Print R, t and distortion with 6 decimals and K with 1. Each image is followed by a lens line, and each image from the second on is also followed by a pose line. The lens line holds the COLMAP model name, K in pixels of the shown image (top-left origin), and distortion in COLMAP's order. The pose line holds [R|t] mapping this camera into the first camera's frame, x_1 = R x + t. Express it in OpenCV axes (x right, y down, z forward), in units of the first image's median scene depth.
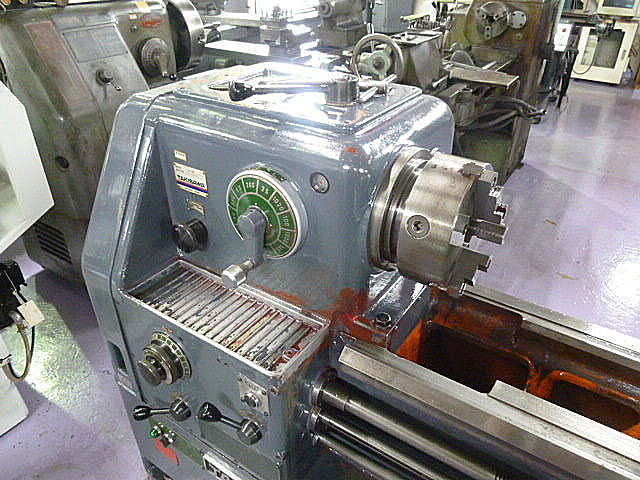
lens RADIAL K [[480.8, 0, 320.0], [0, 480.8, 240.0], [0, 0, 1]] dist [-0.028178, -0.002329]
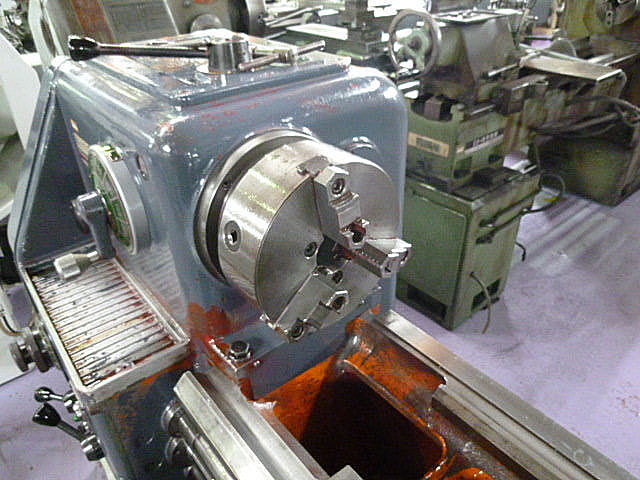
lens RADIAL K [[480.8, 0, 320.0], [0, 480.8, 240.0], [0, 0, 1]] dist [-0.028178, -0.002329]
pose [[0.956148, 0.132797, -0.261048, 0.171887], [-0.129985, 0.991118, 0.028091, -0.020063], [0.262460, 0.007073, 0.964917, 0.107571]]
